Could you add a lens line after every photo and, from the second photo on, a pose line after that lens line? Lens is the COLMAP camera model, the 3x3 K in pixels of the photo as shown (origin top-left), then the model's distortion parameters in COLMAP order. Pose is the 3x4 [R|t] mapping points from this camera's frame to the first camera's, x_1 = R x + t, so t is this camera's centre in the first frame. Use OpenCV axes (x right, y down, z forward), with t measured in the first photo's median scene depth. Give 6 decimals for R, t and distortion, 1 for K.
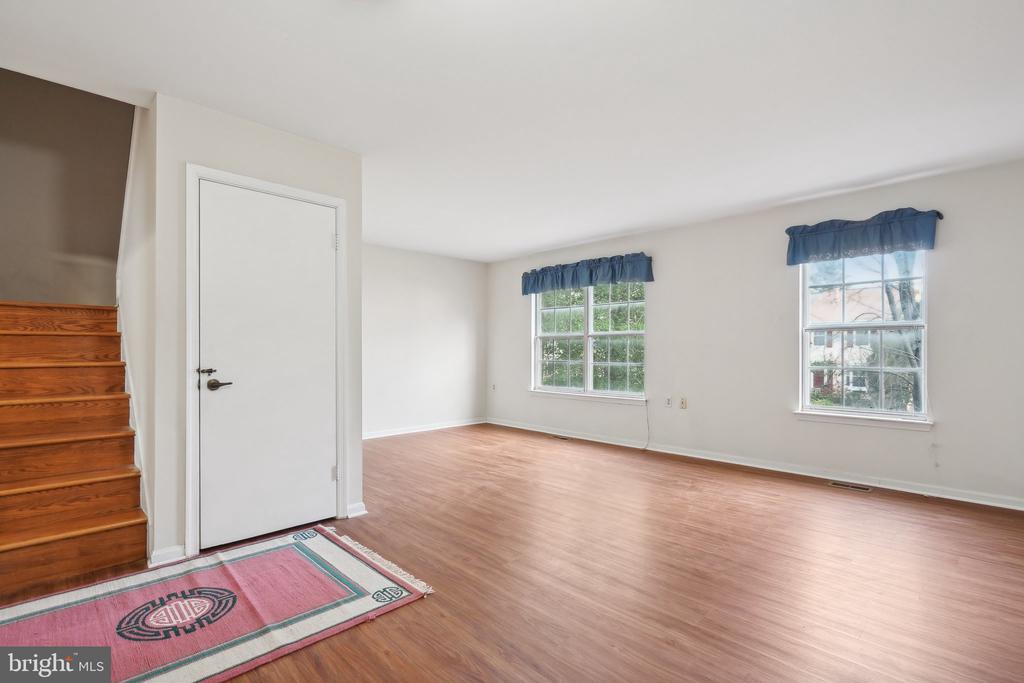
lens RADIAL K [[474.8, 0, 512.3], [0, 474.8, 343.9], [0, 0, 1]] dist [-0.019718, 0.002877]
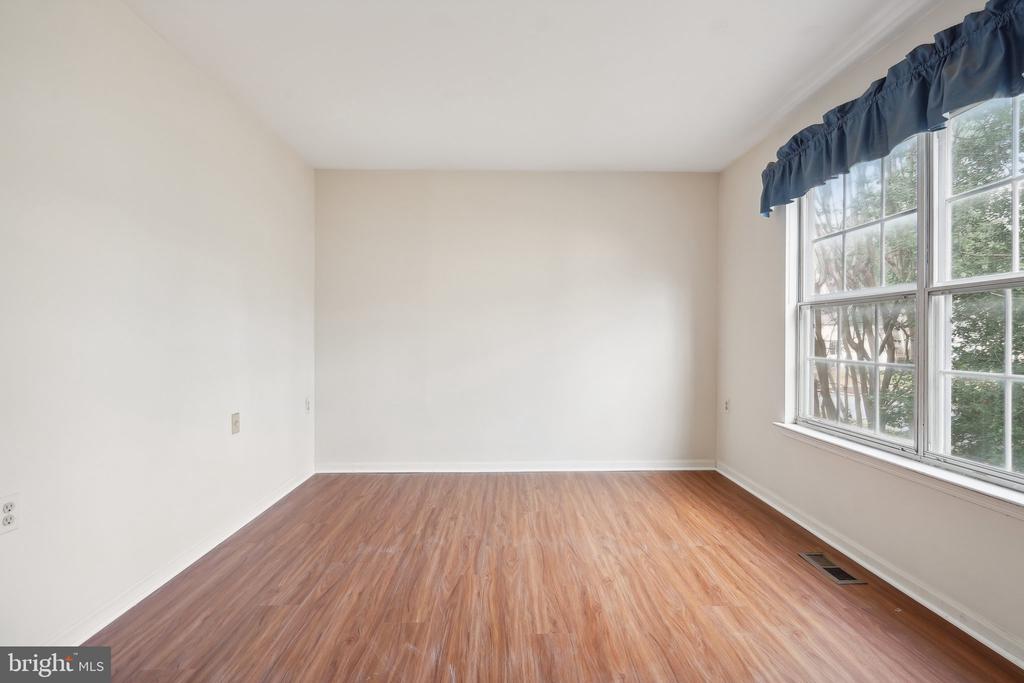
lens RADIAL K [[474.8, 0, 510.1], [0, 474.8, 334.2], [0, 0, 1]] dist [-0.019718, 0.002877]
pose [[0.733381, -0.002961, -0.679811, 0.171090], [0.008500, 0.999952, 0.004814, 0.009818], [0.679765, -0.009309, 0.733371, 0.565073]]
